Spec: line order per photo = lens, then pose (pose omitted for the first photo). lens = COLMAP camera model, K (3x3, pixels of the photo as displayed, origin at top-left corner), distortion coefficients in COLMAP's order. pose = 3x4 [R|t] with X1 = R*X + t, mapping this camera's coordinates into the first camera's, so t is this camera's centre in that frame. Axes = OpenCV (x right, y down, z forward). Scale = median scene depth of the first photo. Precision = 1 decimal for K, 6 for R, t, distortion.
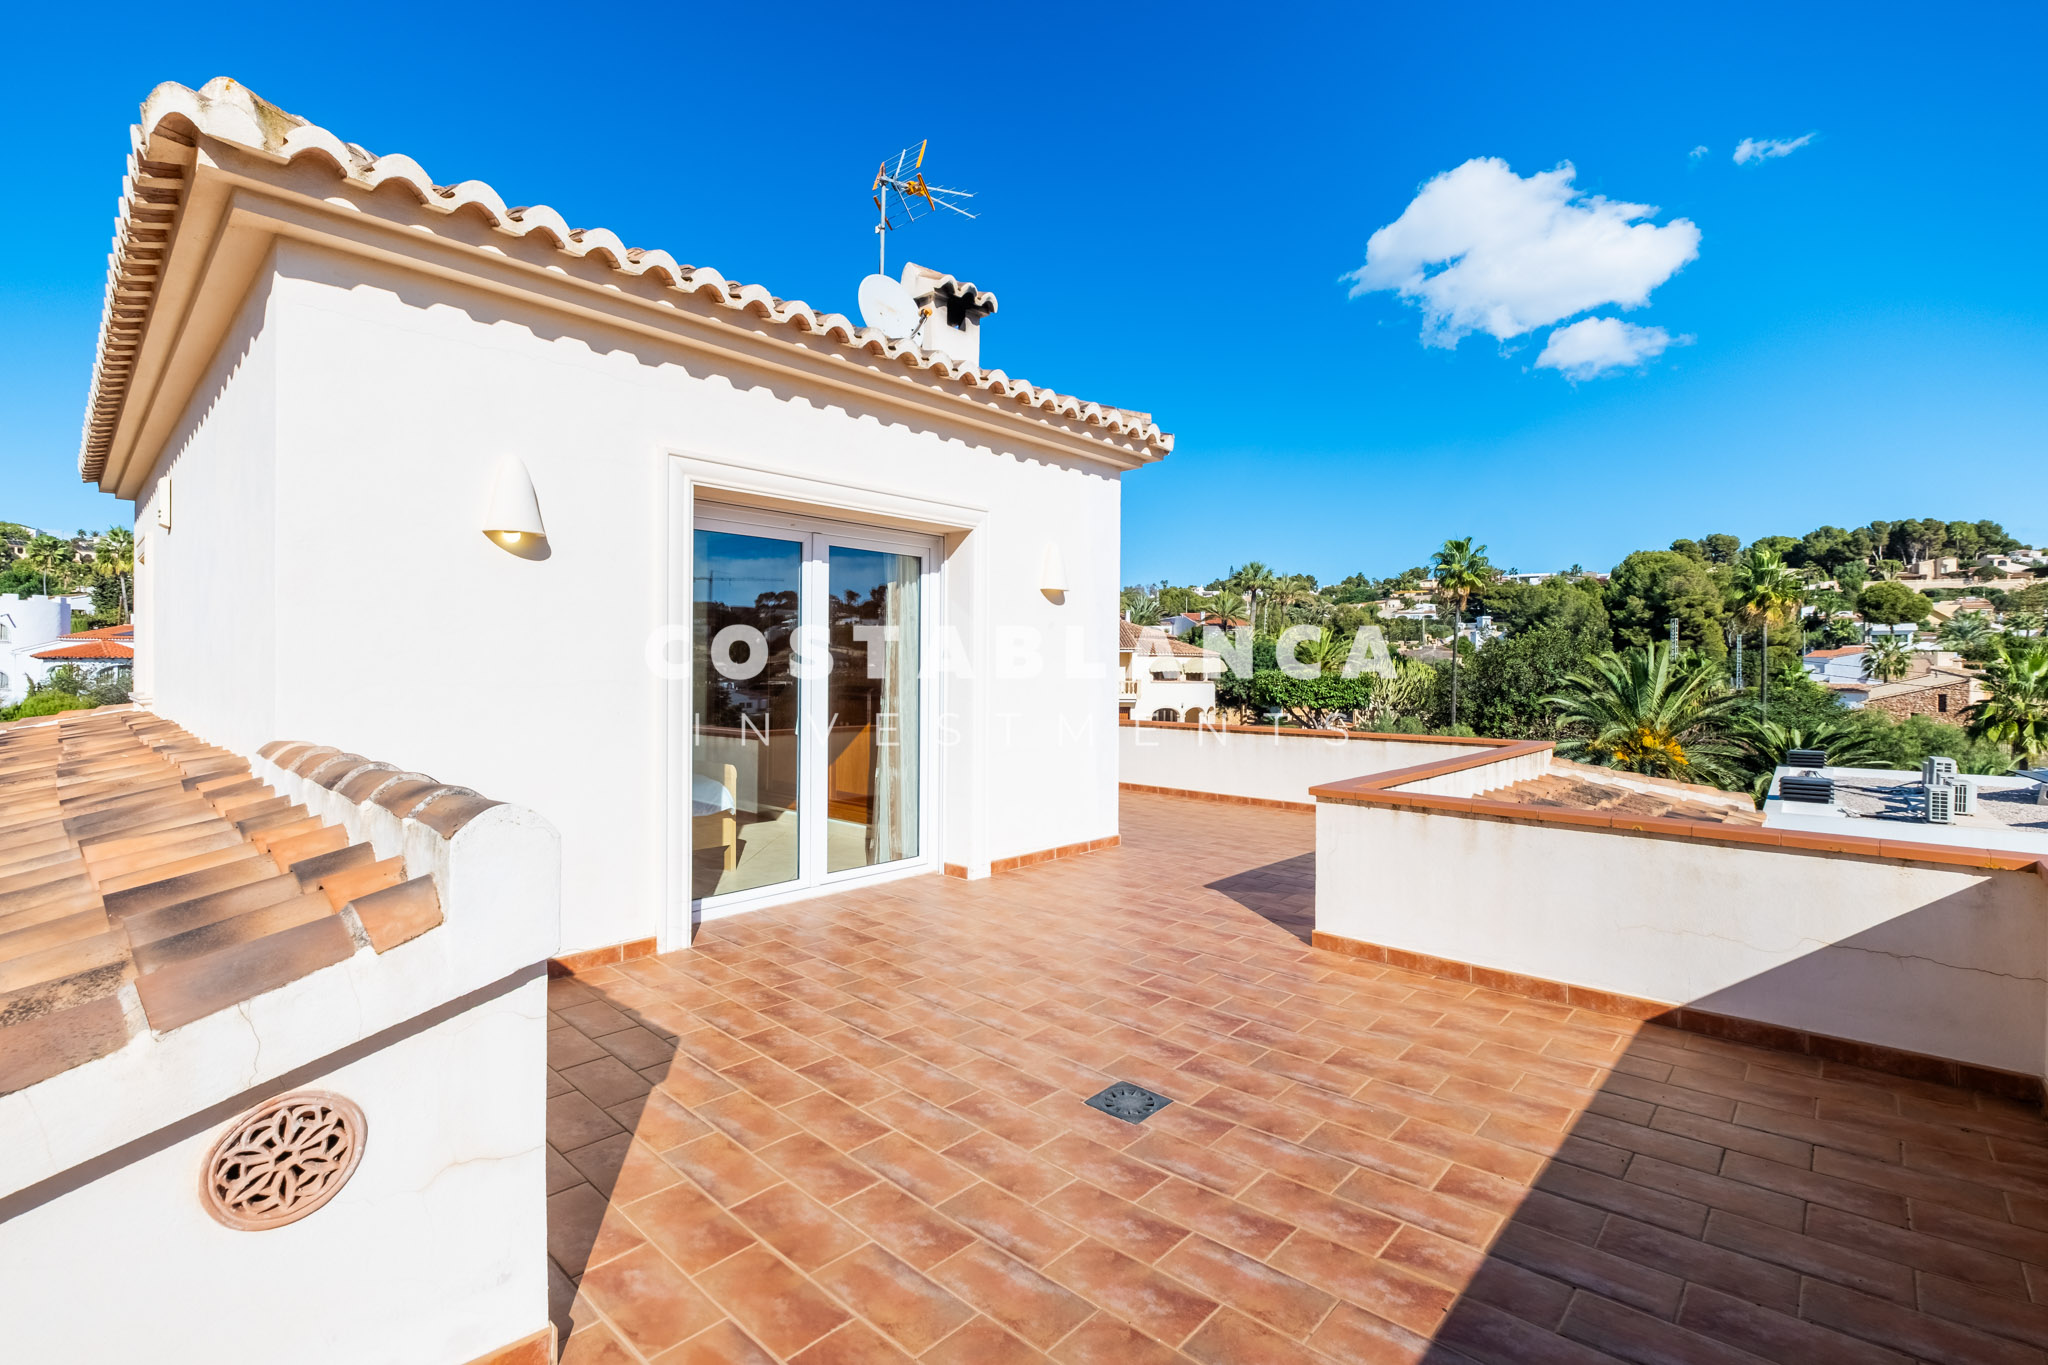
lens RADIAL K [[896.5, 0, 1028.9], [0, 896.5, 677.5], [0, 0, 1]] dist [0.004039, 0.000228]
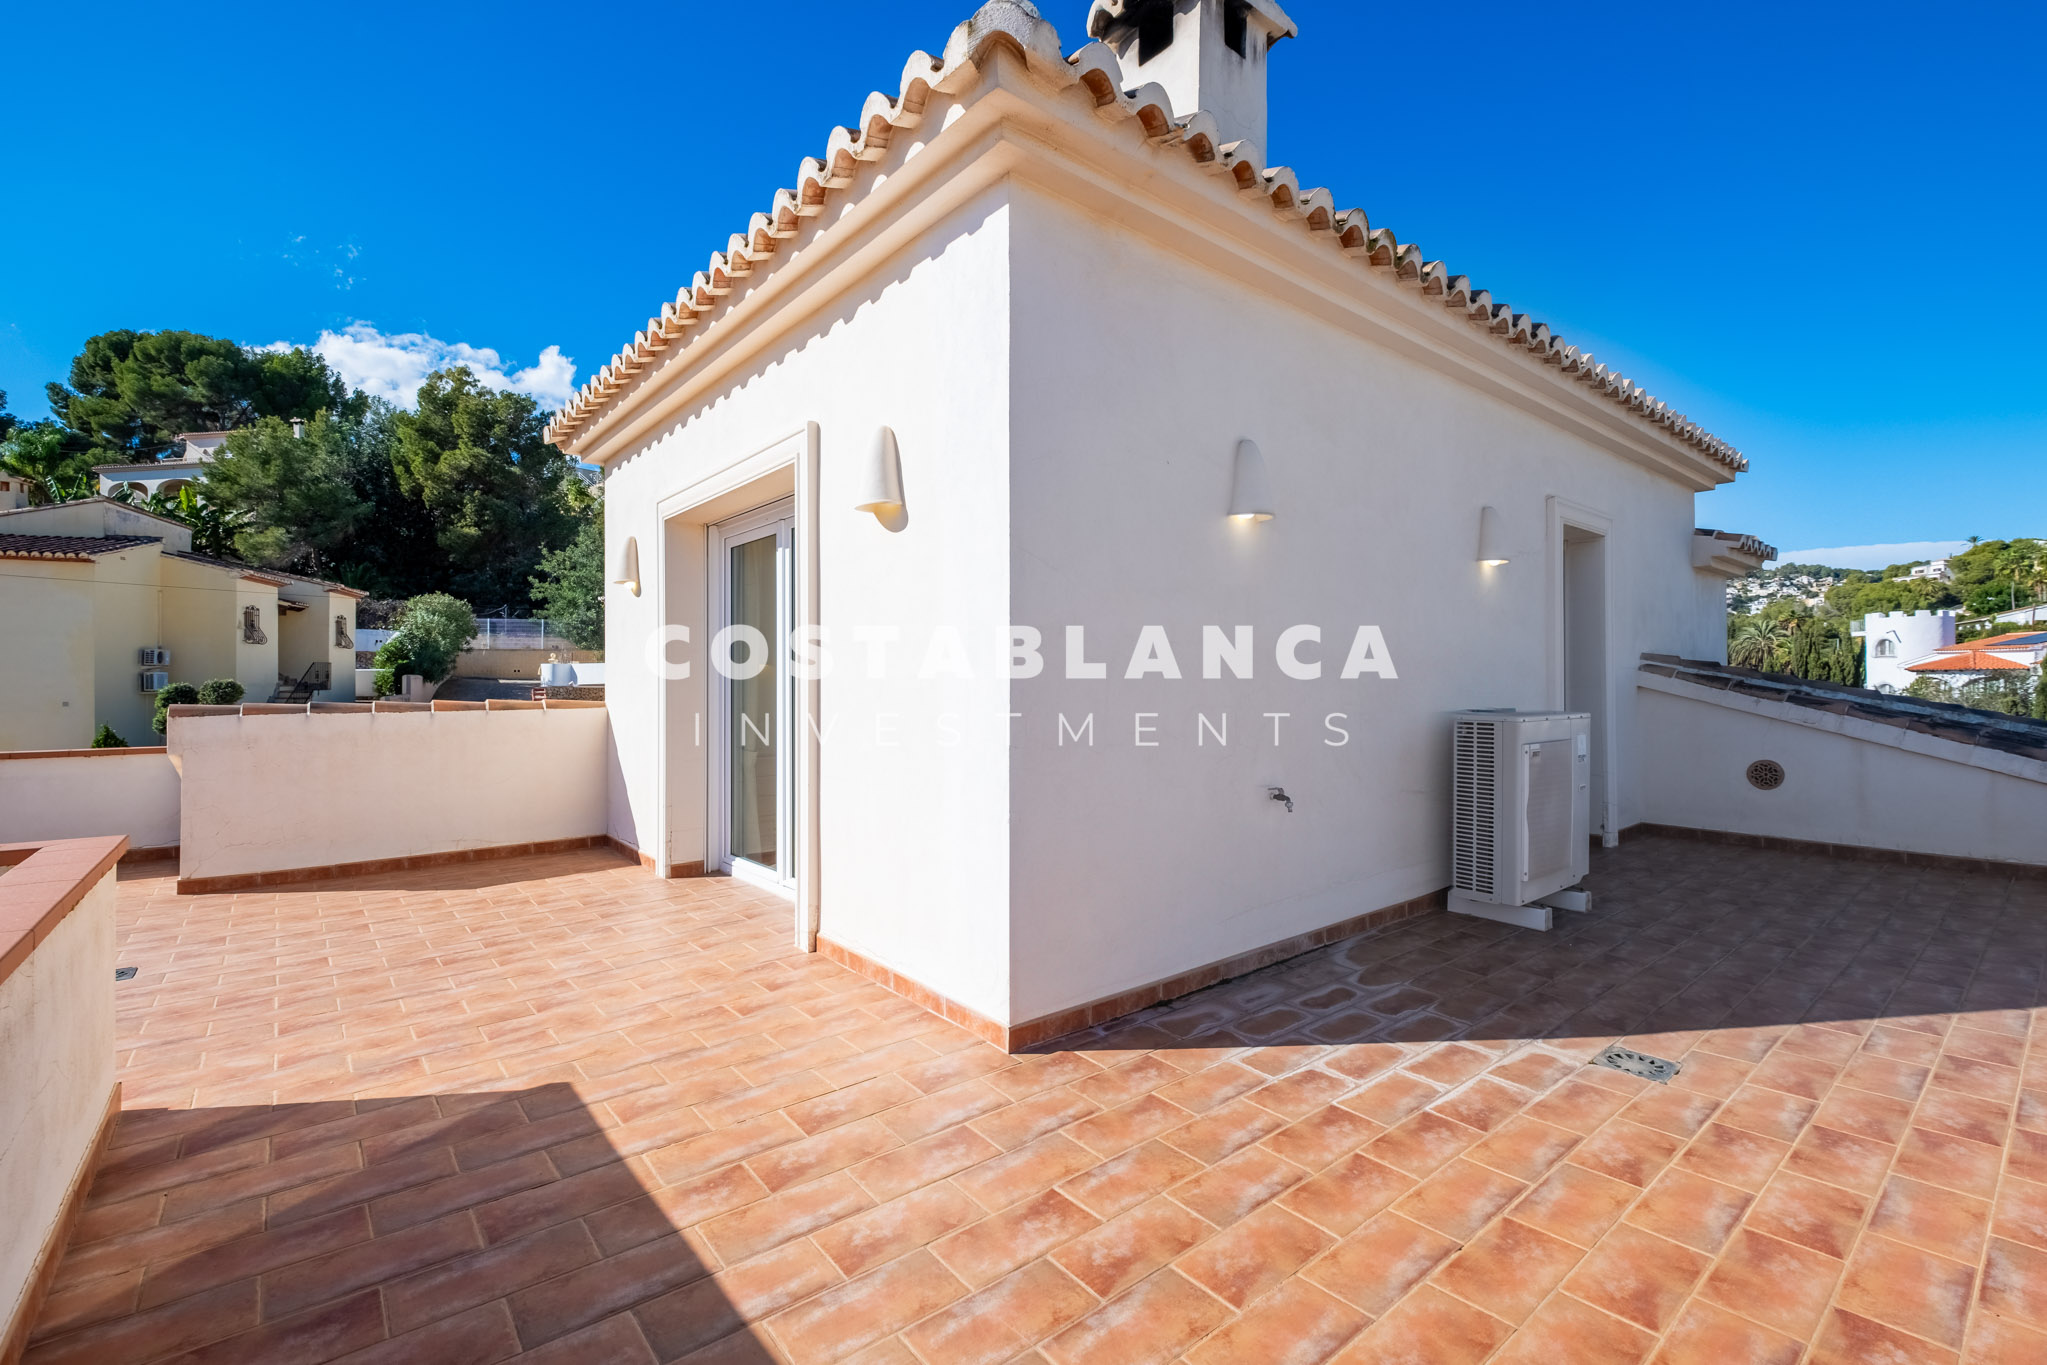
lens RADIAL K [[896.1, 0, 1029.3], [0, 896.1, 687.8], [0, 0, 1]] dist [0.004039, 0.000228]
pose [[-0.139600, -0.000158, -0.990208, 0.765338], [-0.004732, 0.999989, 0.000508, 0.018433], [0.990197, 0.004757, -0.139599, 1.566259]]
